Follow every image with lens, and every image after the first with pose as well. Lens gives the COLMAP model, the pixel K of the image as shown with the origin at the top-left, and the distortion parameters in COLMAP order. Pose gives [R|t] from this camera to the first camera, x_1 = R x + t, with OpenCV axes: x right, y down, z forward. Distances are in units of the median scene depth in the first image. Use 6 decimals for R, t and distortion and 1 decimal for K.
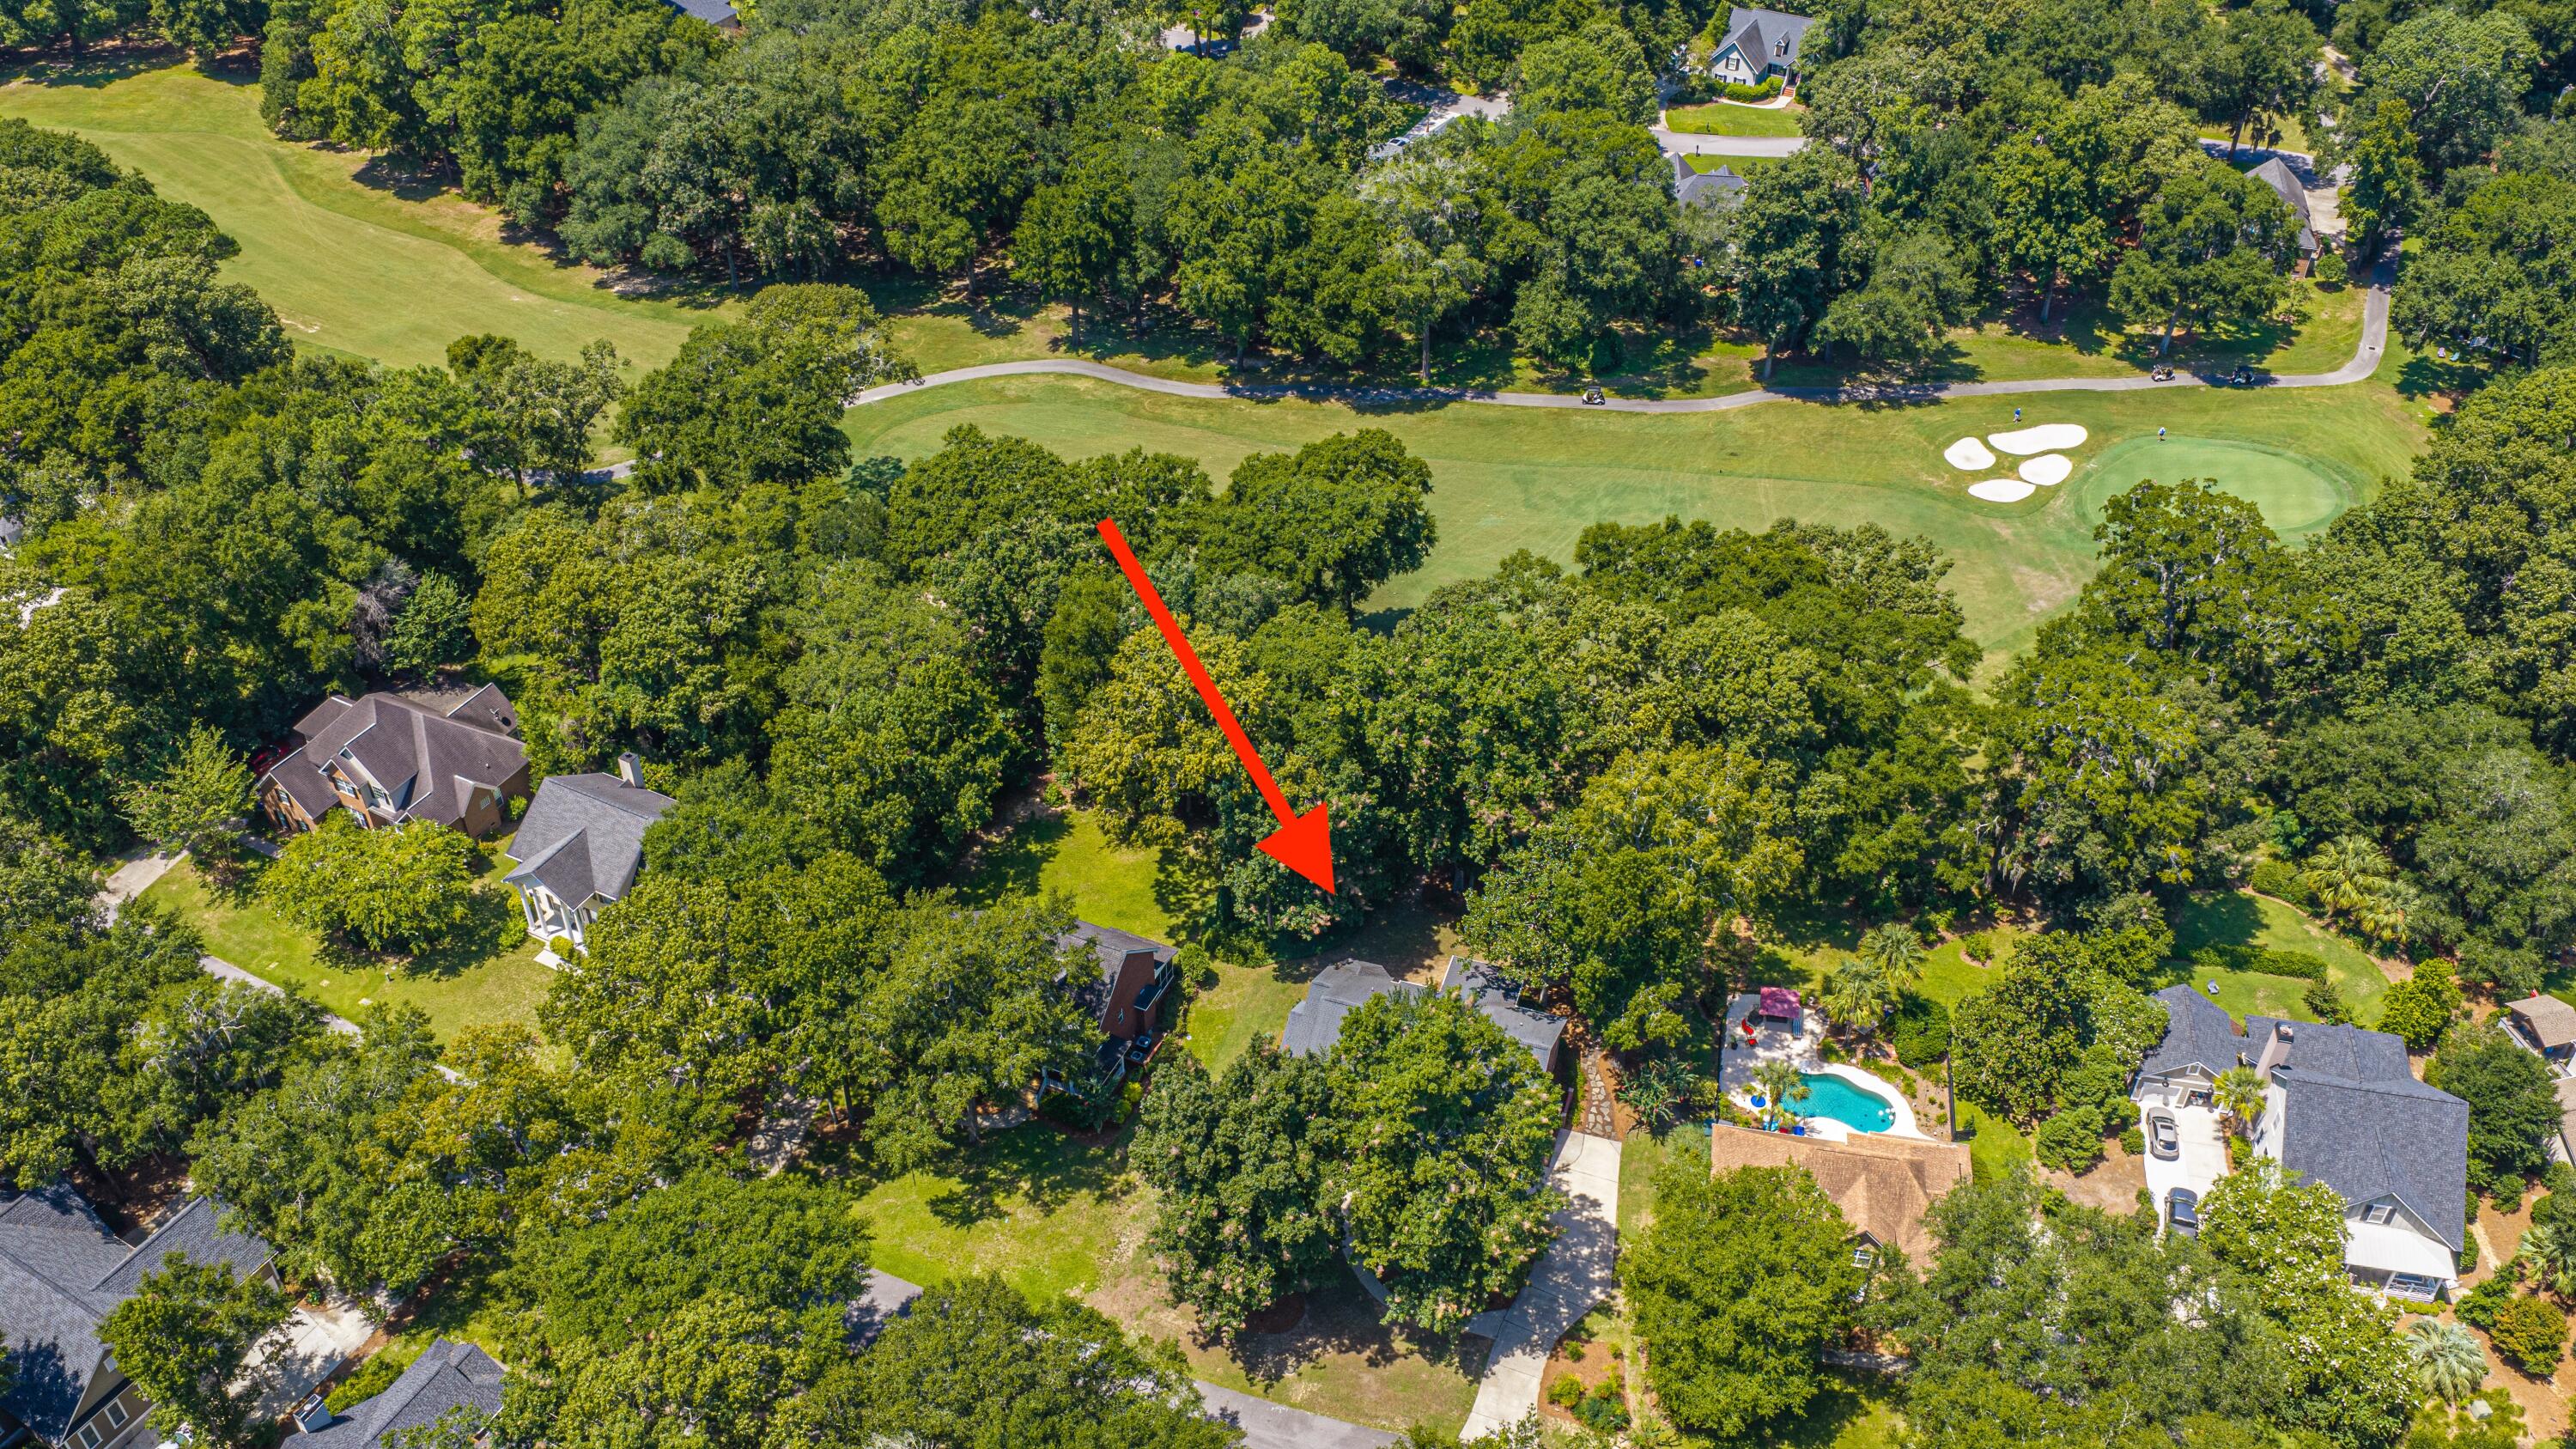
lens RADIAL K [[2157.8, 0, 1288.0], [0, 2157.8, 724.5], [0, 0, 1]] dist [0.030785, -0.073945]
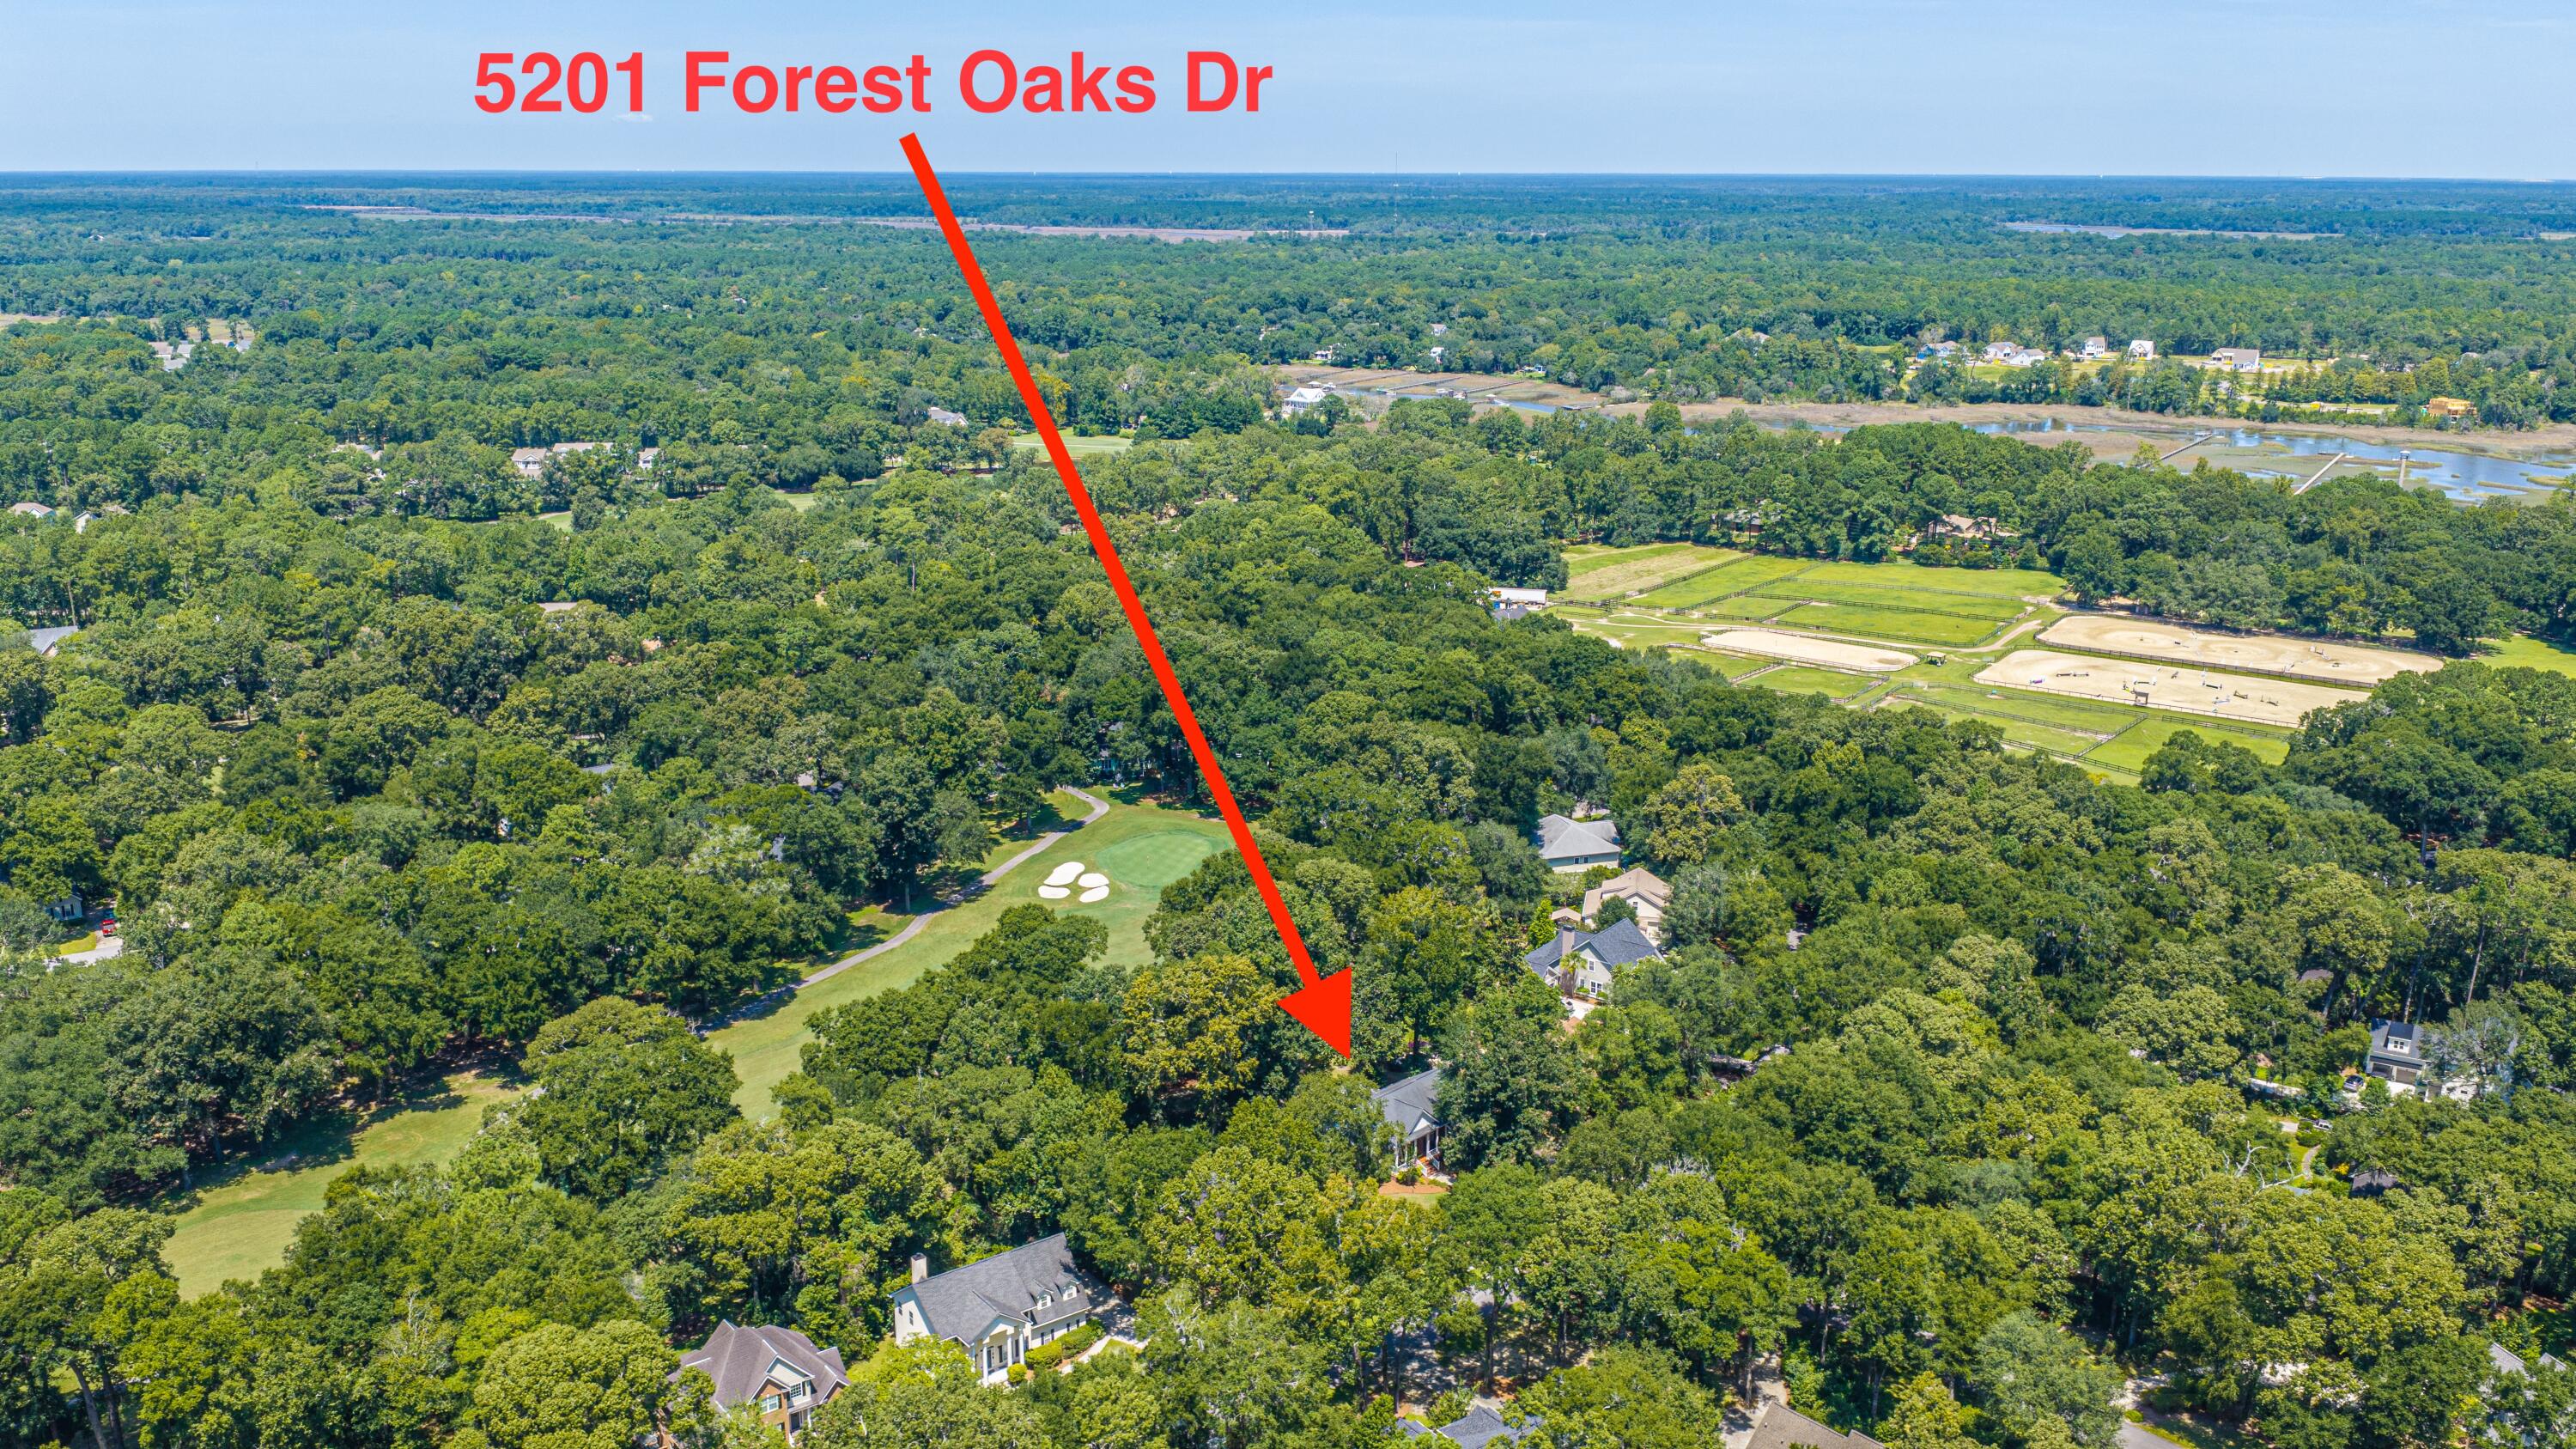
lens RADIAL K [[2157.8, 0, 1288.0], [0, 2157.8, 724.5], [0, 0, 1]] dist [0.030785, -0.073945]
pose [[0.426033, -0.229461, 0.875125, -0.952637], [0.563176, 0.824296, -0.058035, -0.035558], [-0.708045, 0.517574, 0.480405, 0.048206]]
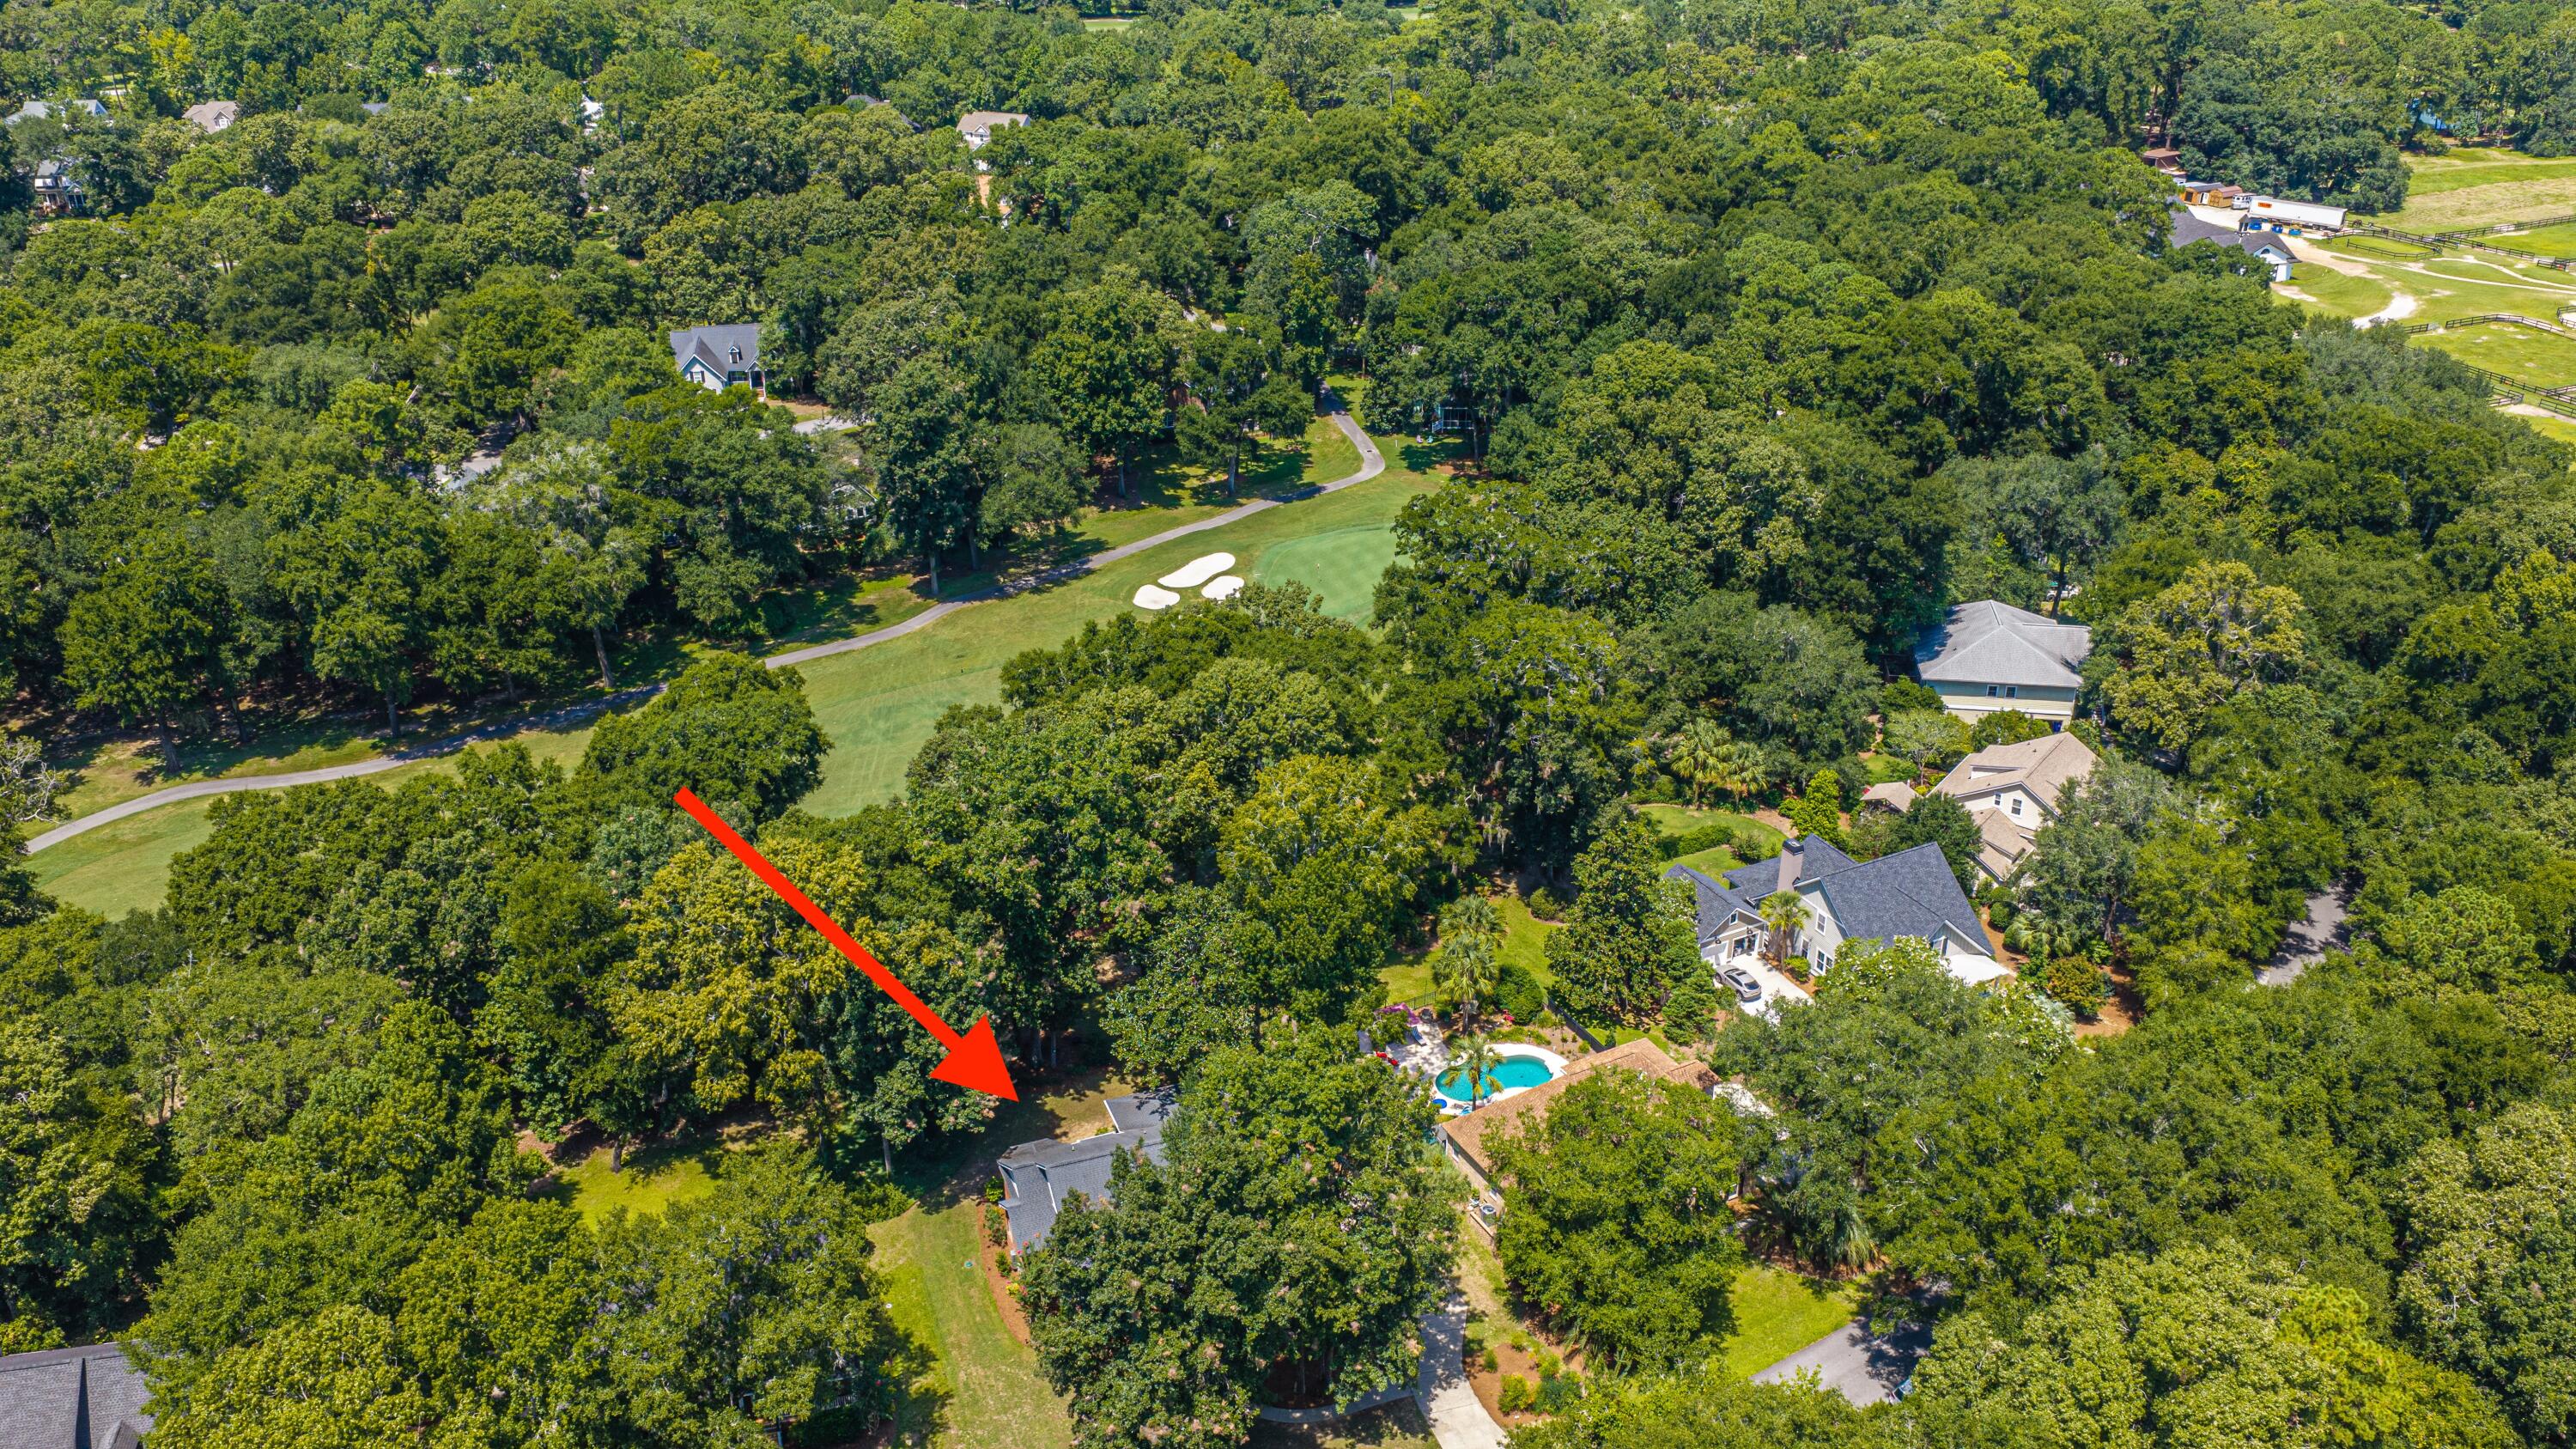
lens RADIAL K [[2157.8, 0, 1288.0], [0, 2157.8, 724.5], [0, 0, 1]] dist [0.030785, -0.073945]
pose [[0.780260, -0.278139, 0.560207, -0.236718], [0.394007, 0.914196, -0.094883, 0.056631], [-0.485749, 0.294760, 0.822900, 0.116595]]
